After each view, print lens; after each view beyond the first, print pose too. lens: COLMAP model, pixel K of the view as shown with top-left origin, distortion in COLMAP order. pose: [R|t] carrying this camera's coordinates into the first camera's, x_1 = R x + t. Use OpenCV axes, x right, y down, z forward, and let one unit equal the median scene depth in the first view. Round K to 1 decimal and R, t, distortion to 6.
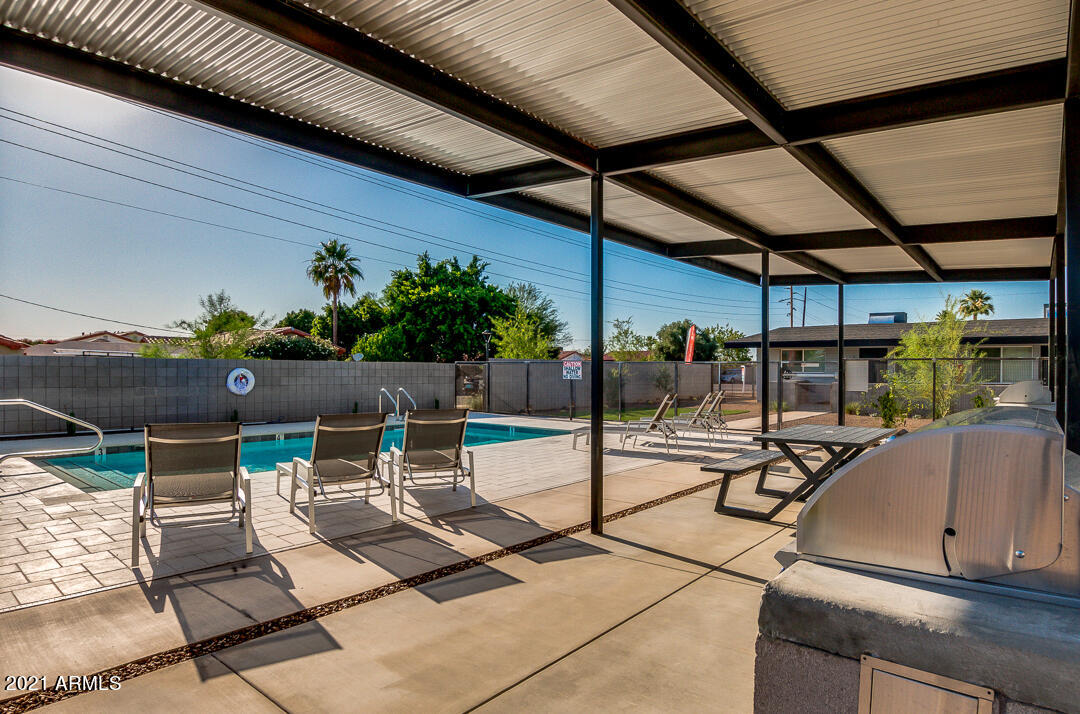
lens RADIAL K [[609.7, 0, 578.9], [0, 609.7, 363.7], [0, 0, 1]] dist [-0.036662, 0.000234]
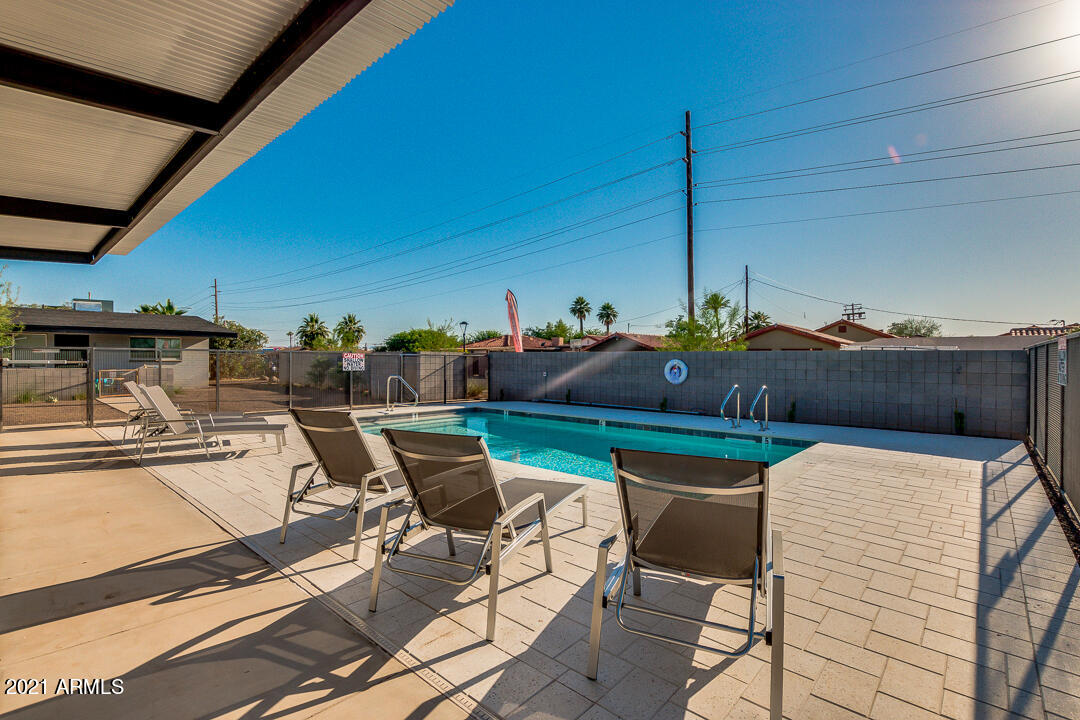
lens RADIAL K [[501.4, 0, 544.7], [0, 501.4, 363.3], [0, 0, 1]] dist [-0.027039, 0.001046]
pose [[-0.065710, 0.003603, -0.997832, 0.612251], [0.005276, 0.999981, 0.003264, 0.018071], [0.997825, -0.005050, -0.065728, 1.464149]]
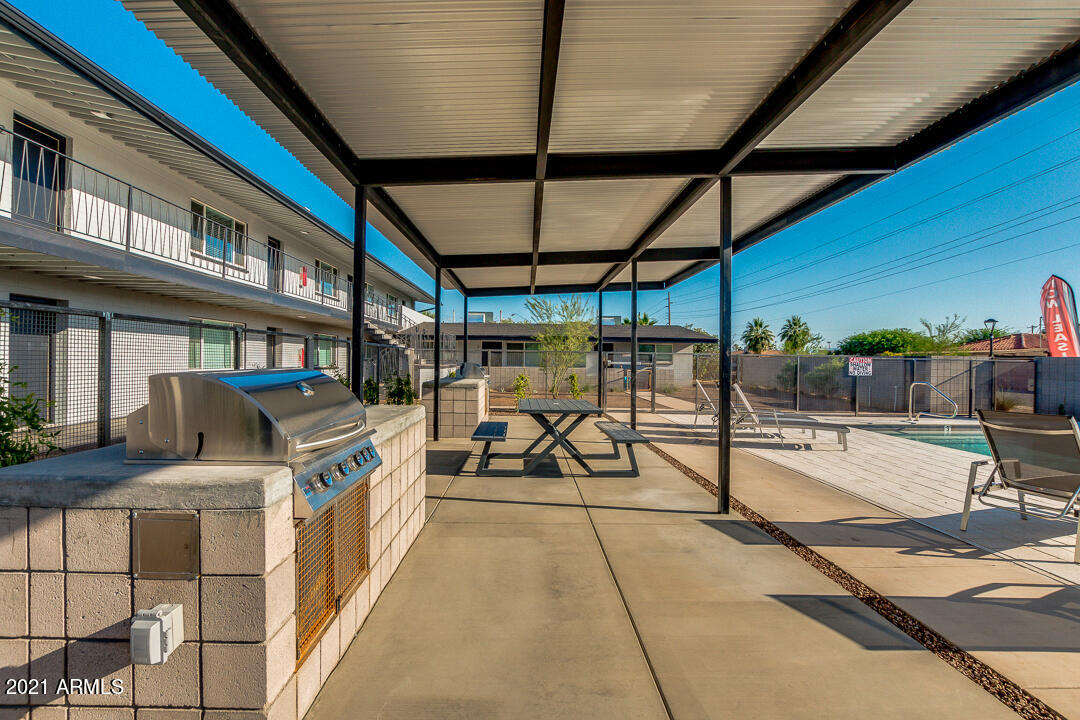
lens RADIAL K [[512.9, 0, 547.8], [0, 512.9, 361.7], [0, 0, 1]] dist [-0.014606, -0.000011]
pose [[-0.761734, -0.011472, -0.647788, 0.824896], [-0.009382, 0.999934, -0.006675, 0.020090], [0.647822, 0.000993, -0.761791, 1.313148]]
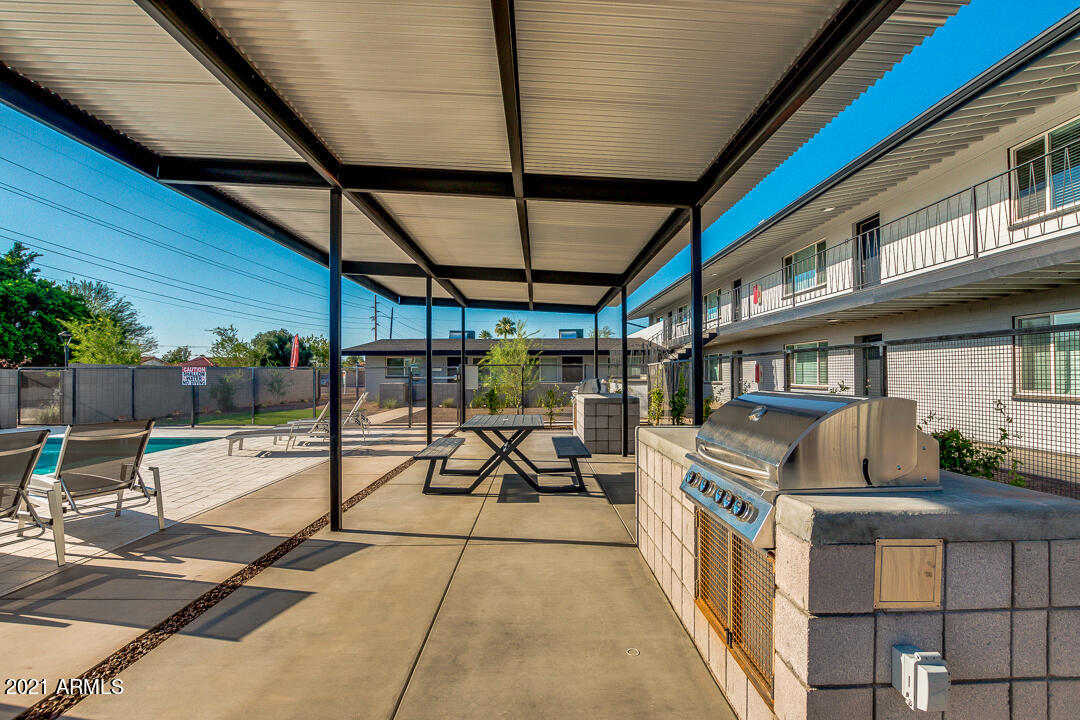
lens RADIAL K [[501.4, 0, 544.7], [0, 501.4, 363.3], [0, 0, 1]] dist [-0.027039, 0.001046]
pose [[0.778129, 0.004418, 0.628089, -0.145649], [0.003309, 0.999933, -0.011134, 0.001868], [-0.628096, 0.010742, 0.778062, 0.068461]]
